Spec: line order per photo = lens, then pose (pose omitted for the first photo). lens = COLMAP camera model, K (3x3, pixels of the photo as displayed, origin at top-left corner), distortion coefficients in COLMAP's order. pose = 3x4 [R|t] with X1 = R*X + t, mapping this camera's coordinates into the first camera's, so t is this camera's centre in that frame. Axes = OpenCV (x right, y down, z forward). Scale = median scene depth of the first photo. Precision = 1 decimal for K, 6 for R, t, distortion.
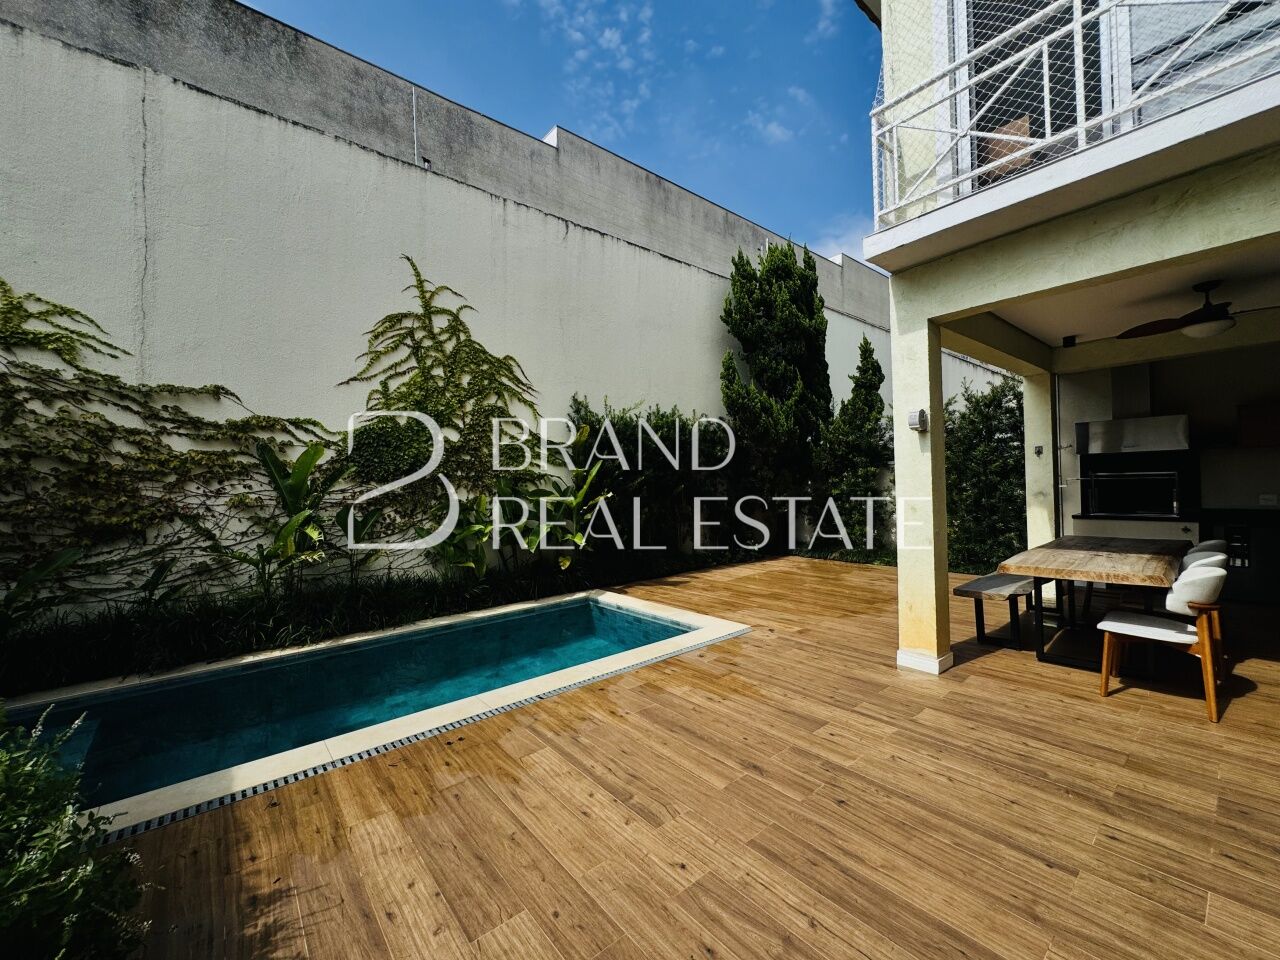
lens RADIAL K [[510.2, 0, 638.6], [0, 510.2, 481.1], [0, 0, 1]] dist [-0.001525, 0.000080]
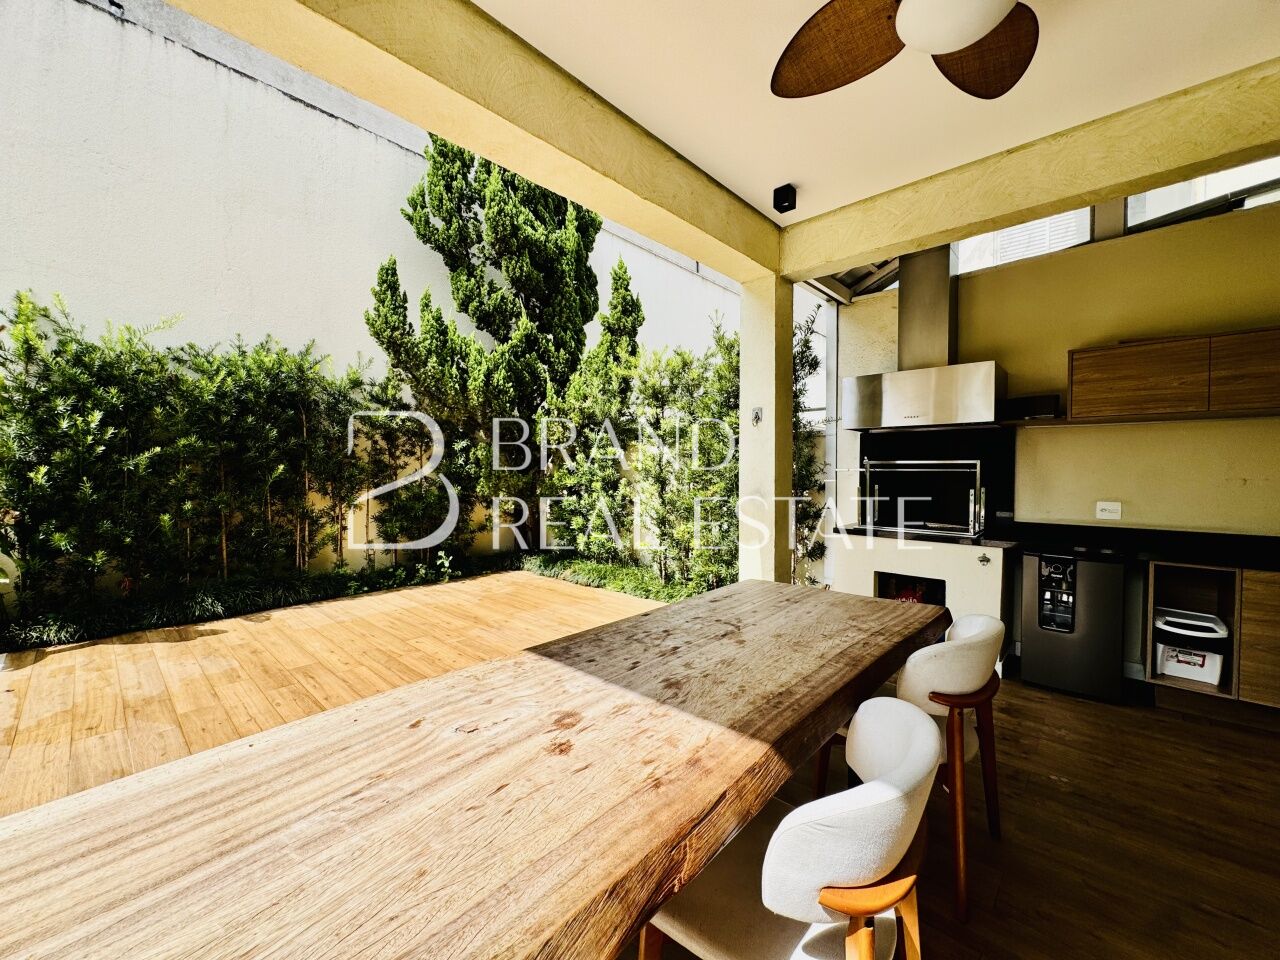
lens RADIAL K [[510.2, 0, 638.6], [0, 510.2, 481.1], [0, 0, 1]] dist [-0.001525, 0.000080]
pose [[0.990467, 0.023825, 0.135673, 0.541137], [-0.027041, 0.999394, 0.021908, 0.003113], [-0.135069, -0.025368, 0.990511, 0.429225]]
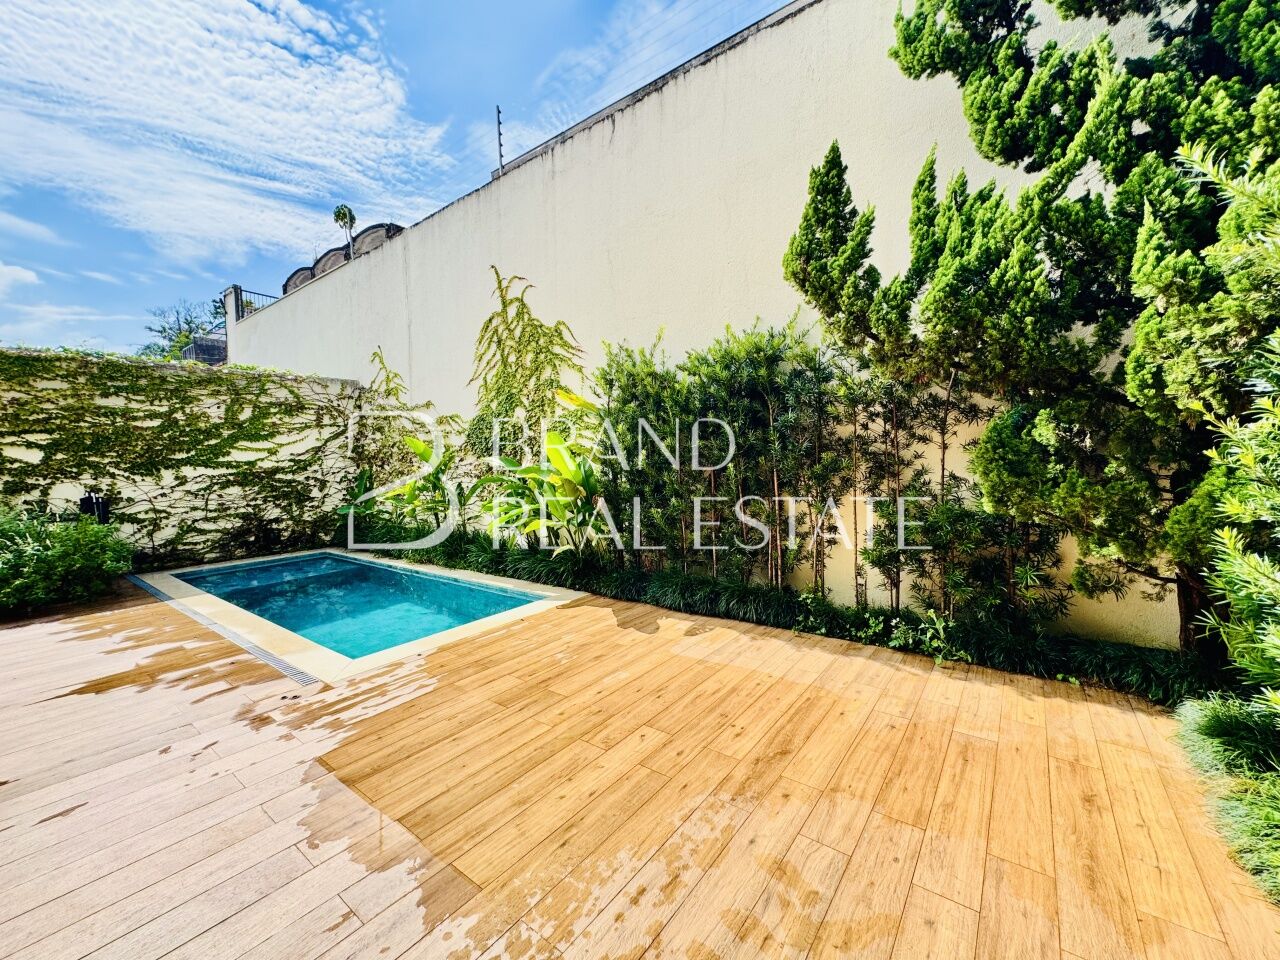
lens RADIAL K [[510.2, 0, 638.6], [0, 510.2, 481.1], [0, 0, 1]] dist [-0.001525, 0.000080]
pose [[0.230867, 0.061671, -0.971029, 0.752625], [0.023077, 0.997361, 0.068831, -0.016069], [0.972712, -0.038299, 0.228834, 0.982593]]
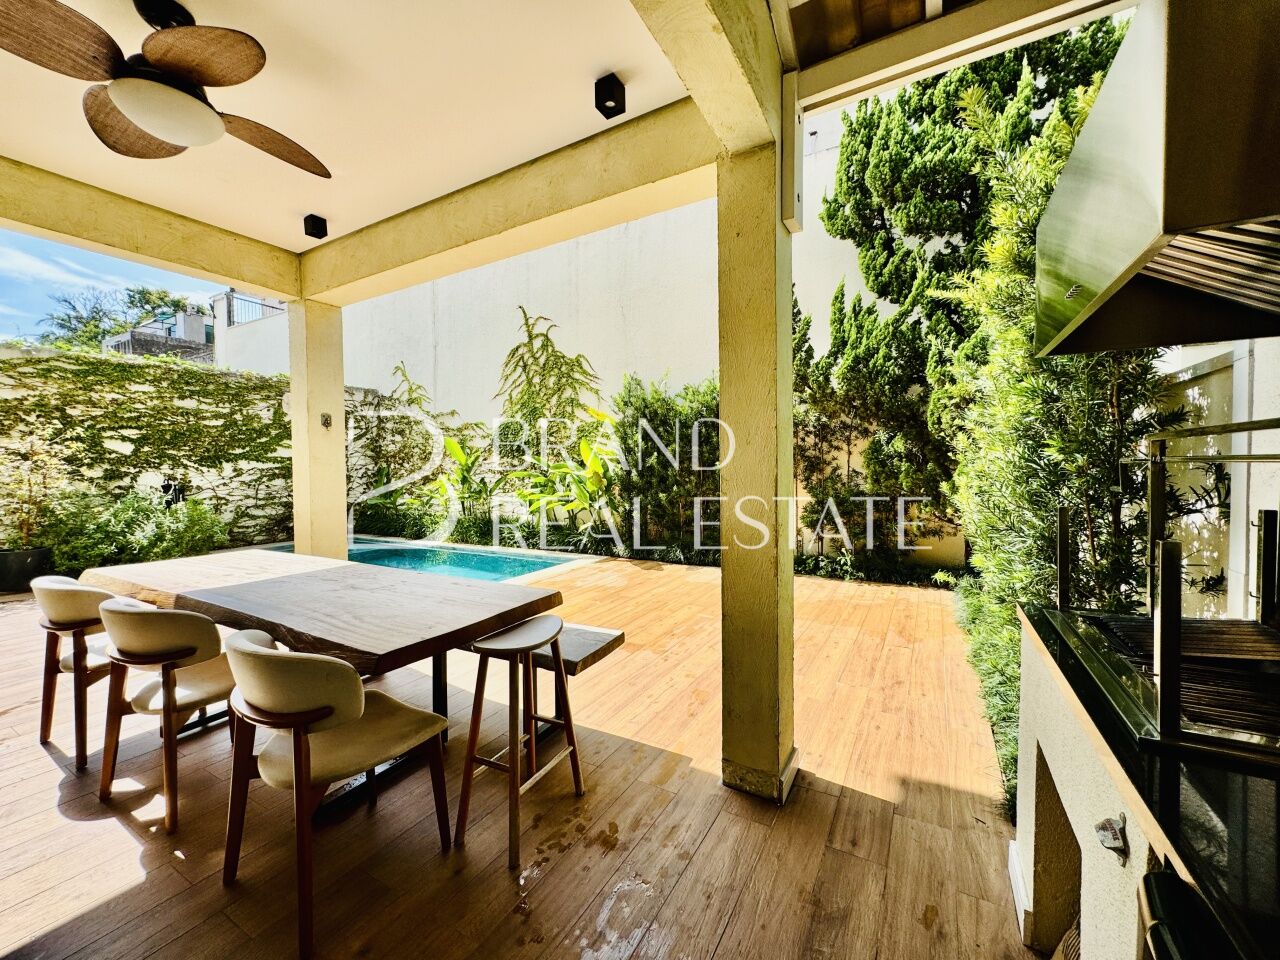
lens RADIAL K [[510.2, 0, 638.6], [0, 510.2, 481.1], [0, 0, 1]] dist [-0.001525, 0.000080]
pose [[0.353415, 0.048569, -0.934205, 1.027964], [0.003102, 0.998585, 0.053090, -0.006480], [0.935461, -0.021660, 0.352764, 0.743091]]
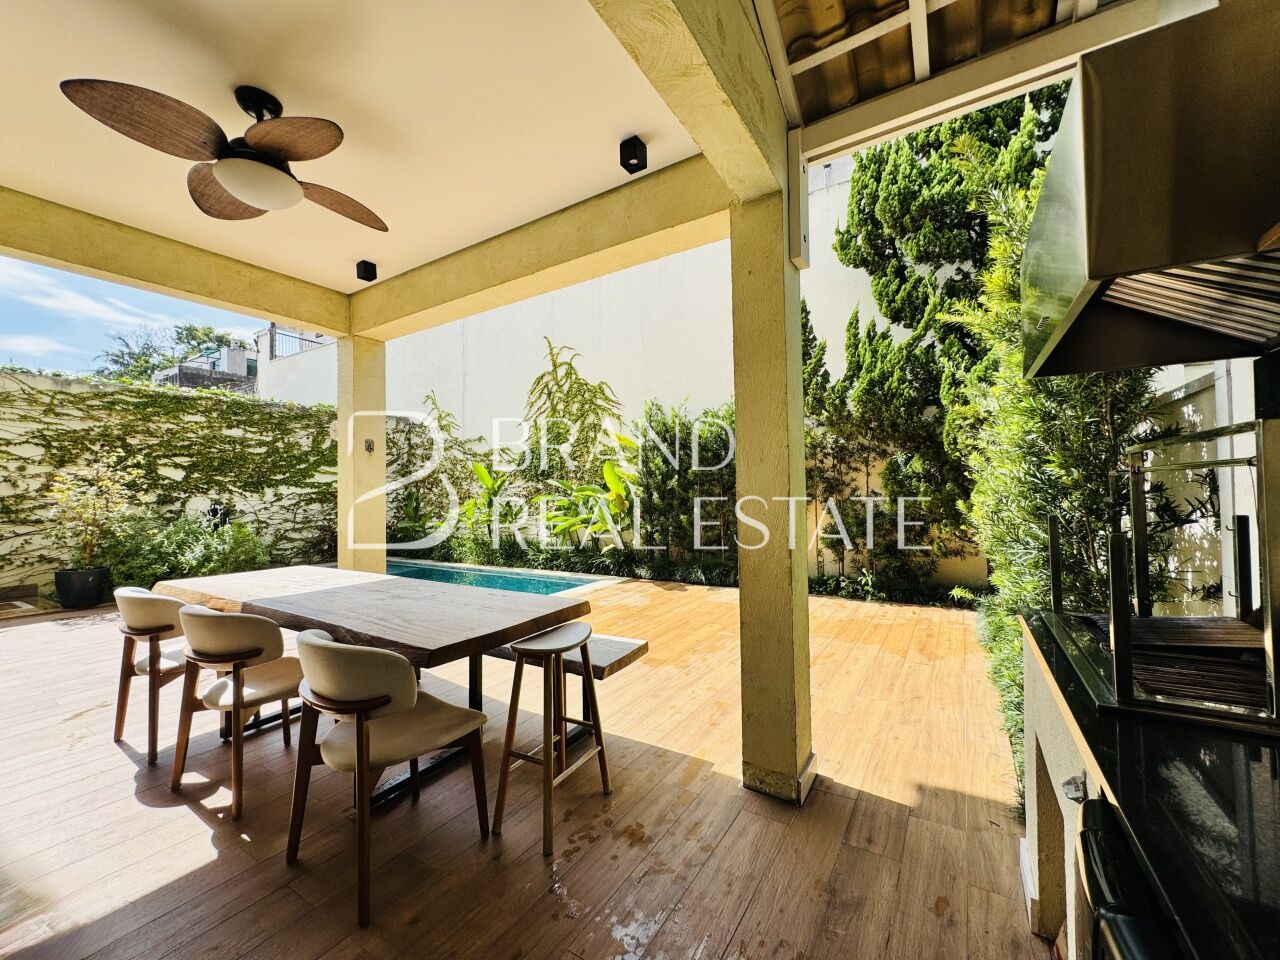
lens RADIAL K [[510.2, 0, 638.6], [0, 510.2, 481.1], [0, 0, 1]] dist [-0.001525, 0.000080]
pose [[0.315289, 0.000756, -0.948995, 1.054022], [0.009614, 0.999946, 0.003991, -0.001787], [0.948947, -0.010382, 0.315265, 0.732023]]
